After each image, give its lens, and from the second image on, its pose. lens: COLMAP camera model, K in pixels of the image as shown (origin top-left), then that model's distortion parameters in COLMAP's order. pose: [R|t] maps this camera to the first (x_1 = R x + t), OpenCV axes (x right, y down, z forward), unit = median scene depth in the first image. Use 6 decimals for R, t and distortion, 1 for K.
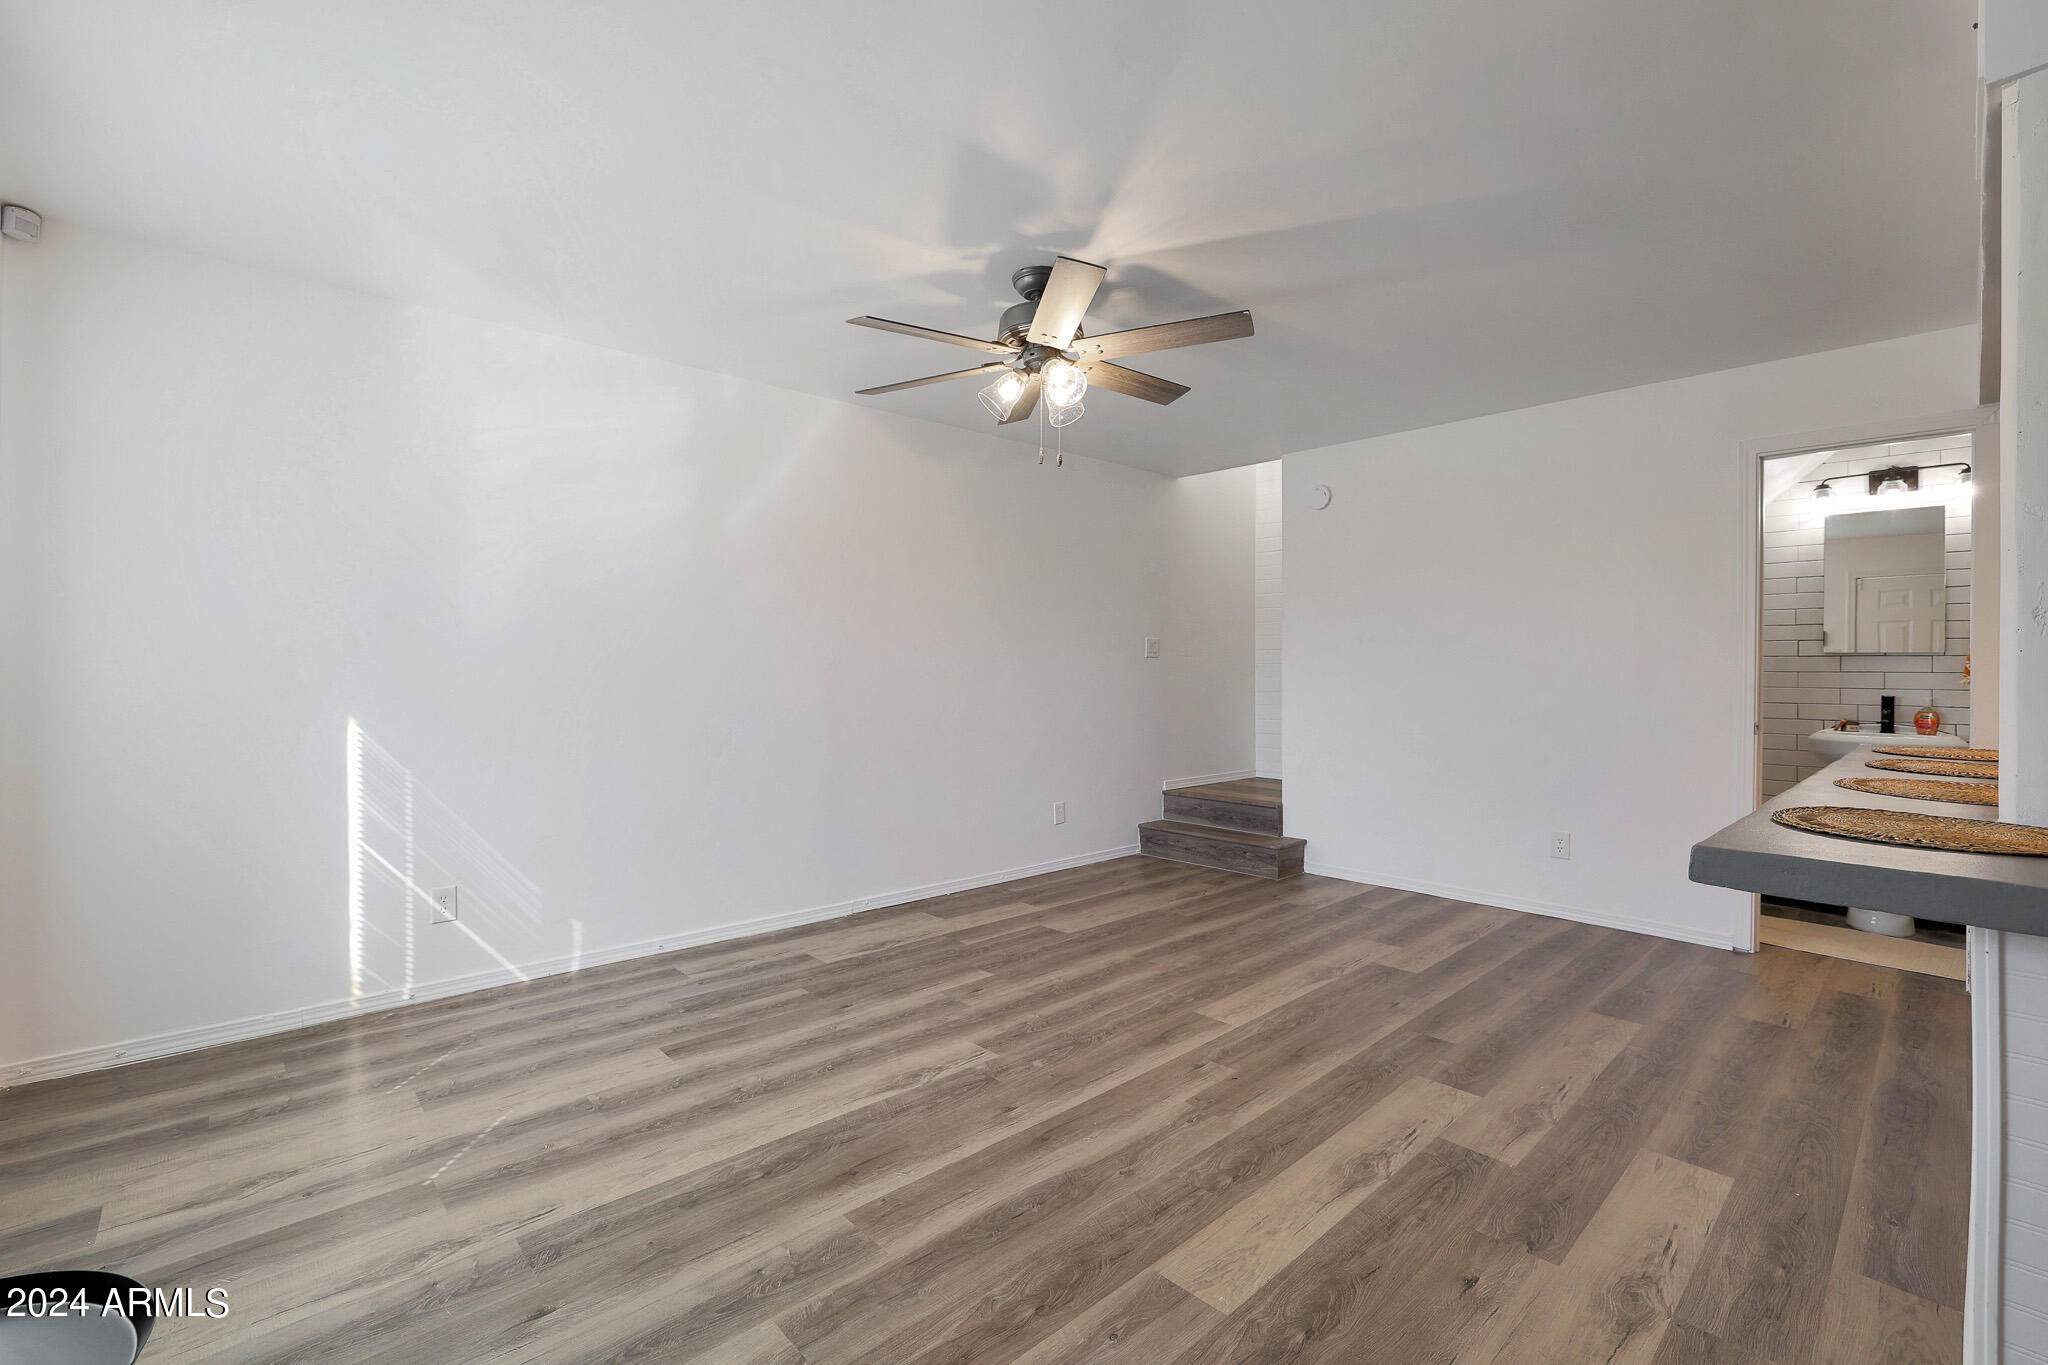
lens RADIAL K [[893.3, 0, 1015.8], [0, 893.3, 675.6], [0, 0, 1]] dist [-0.038310, 0.008906]
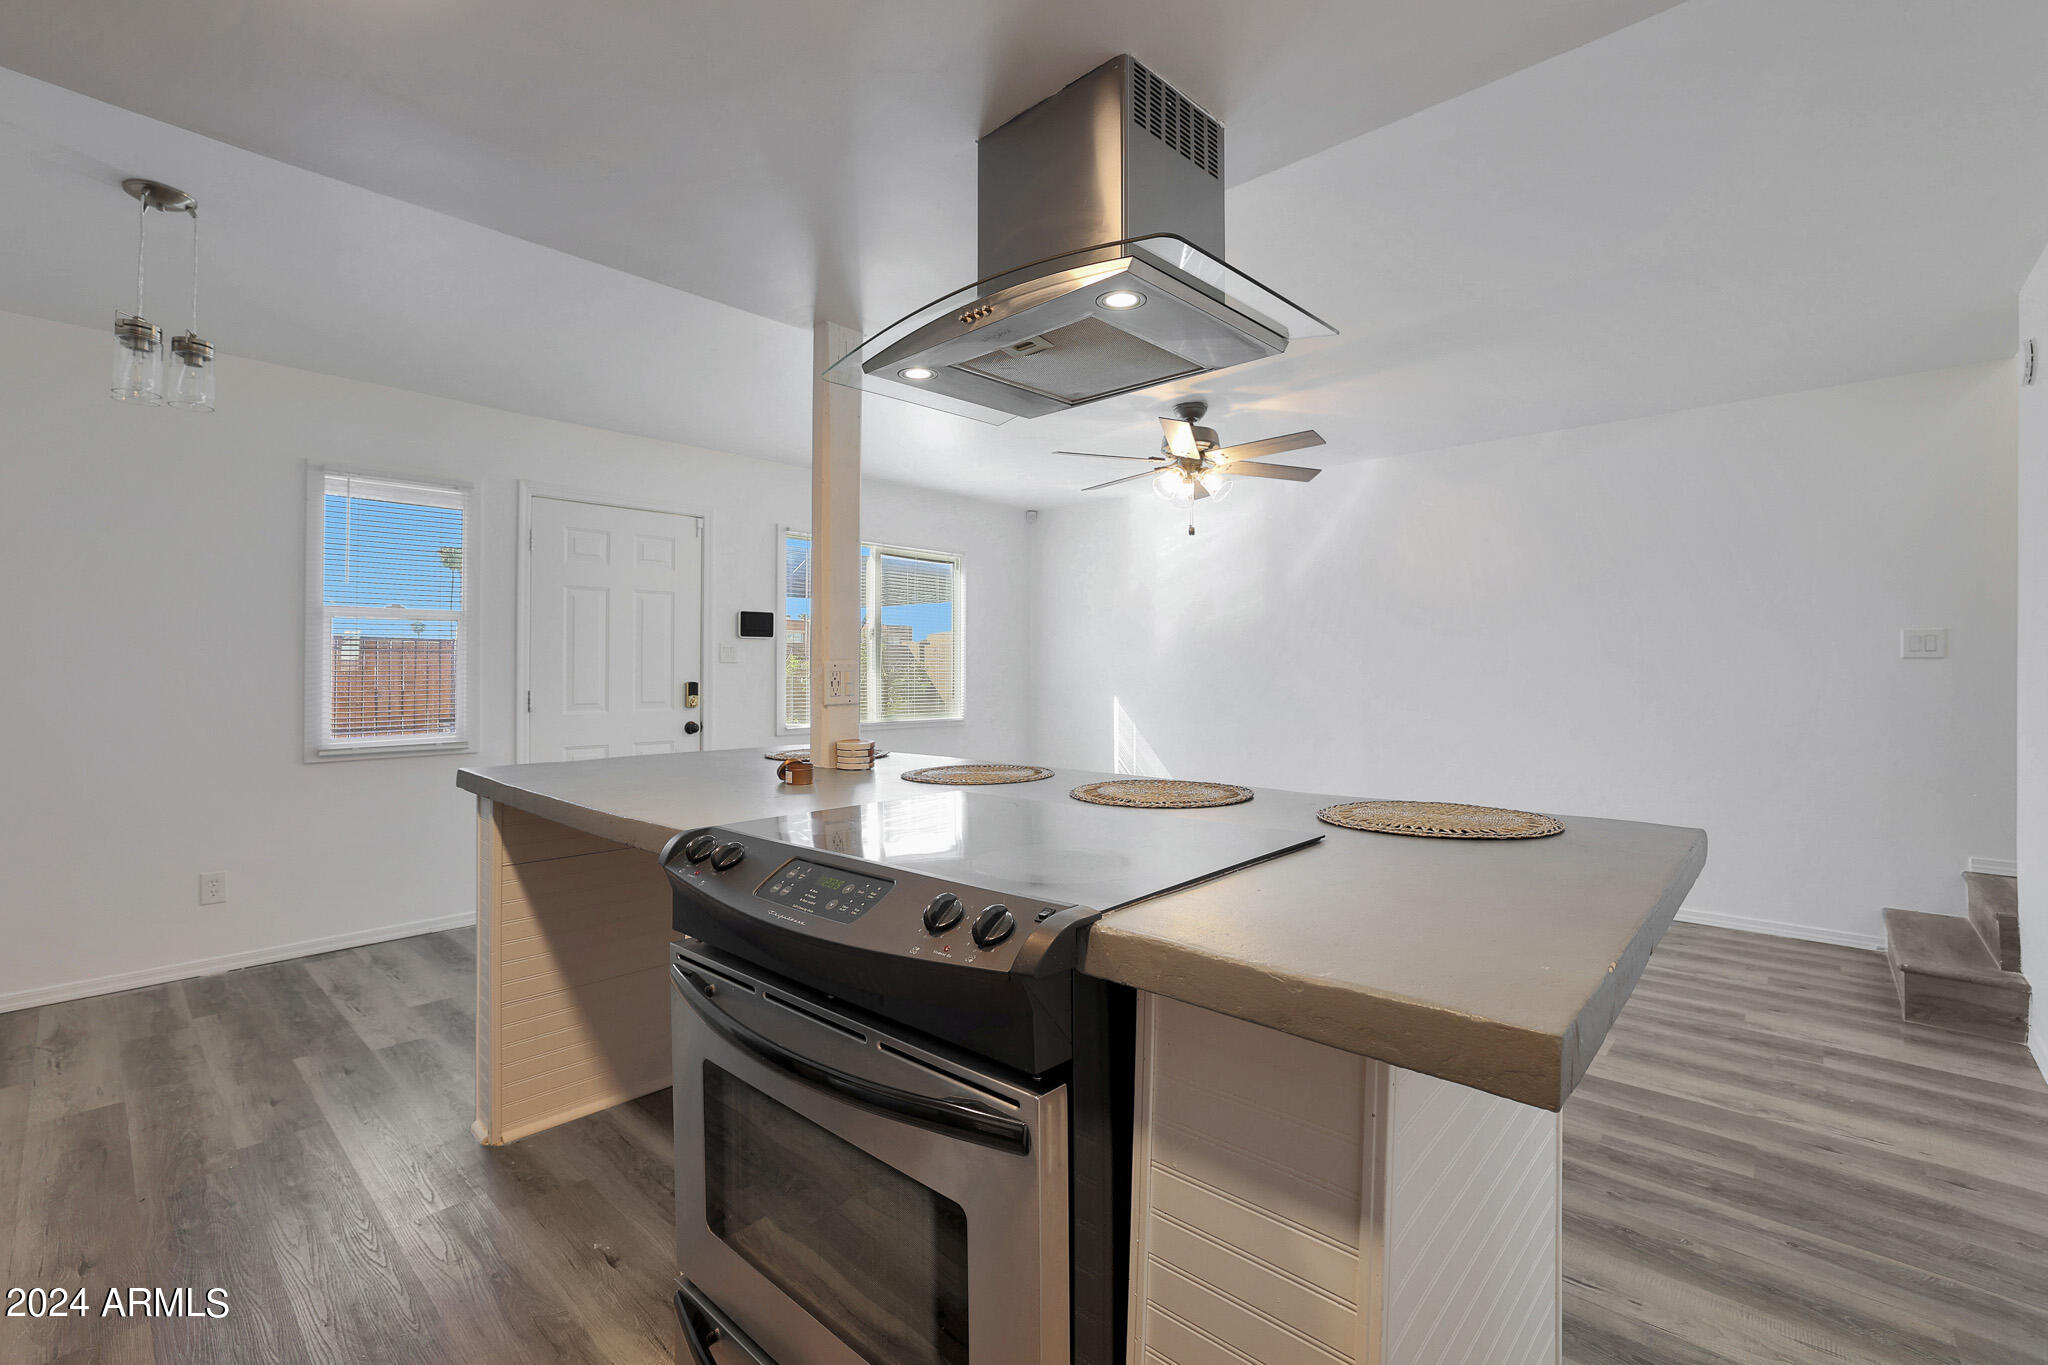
lens RADIAL K [[893.3, 0, 1016.5], [0, 893.3, 667.7], [0, 0, 1]] dist [-0.038310, 0.008906]
pose [[0.086186, -0.007084, -0.996254, 1.692197], [-0.007612, 0.999941, -0.007769, -0.005327], [0.996250, 0.008253, 0.086127, 0.680945]]
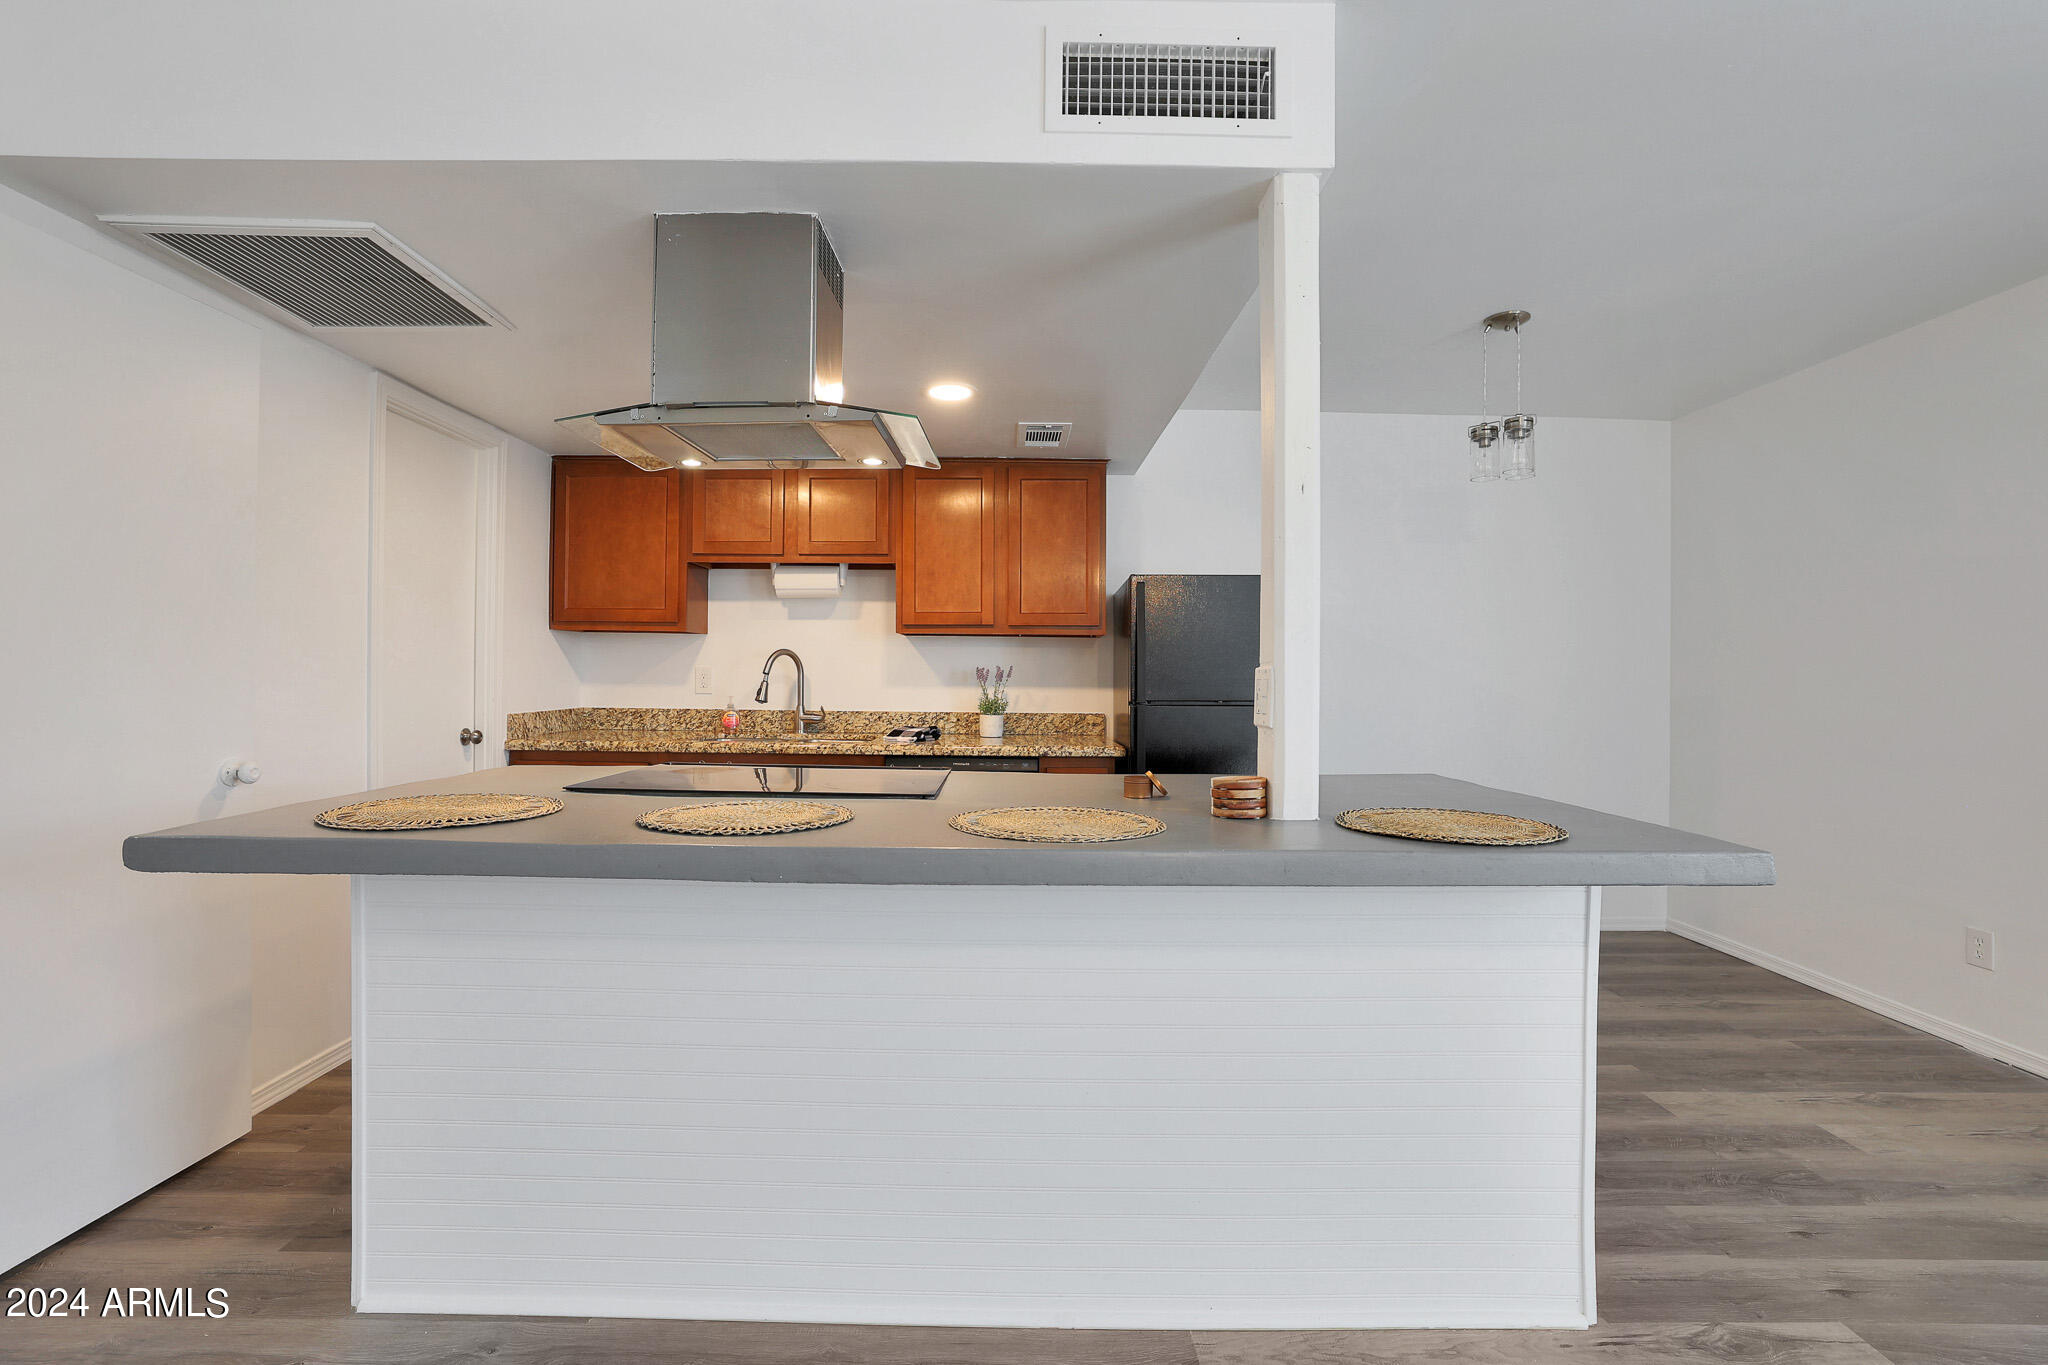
lens RADIAL K [[893.3, 0, 1010.6], [0, 893.3, 675.2], [0, 0, 1]] dist [-0.038310, 0.008906]
pose [[-0.741732, -0.009645, 0.670627, 0.378406], [-0.005331, 0.999950, 0.008484, -0.014047], [-0.670675, 0.002718, -0.741746, 1.218724]]
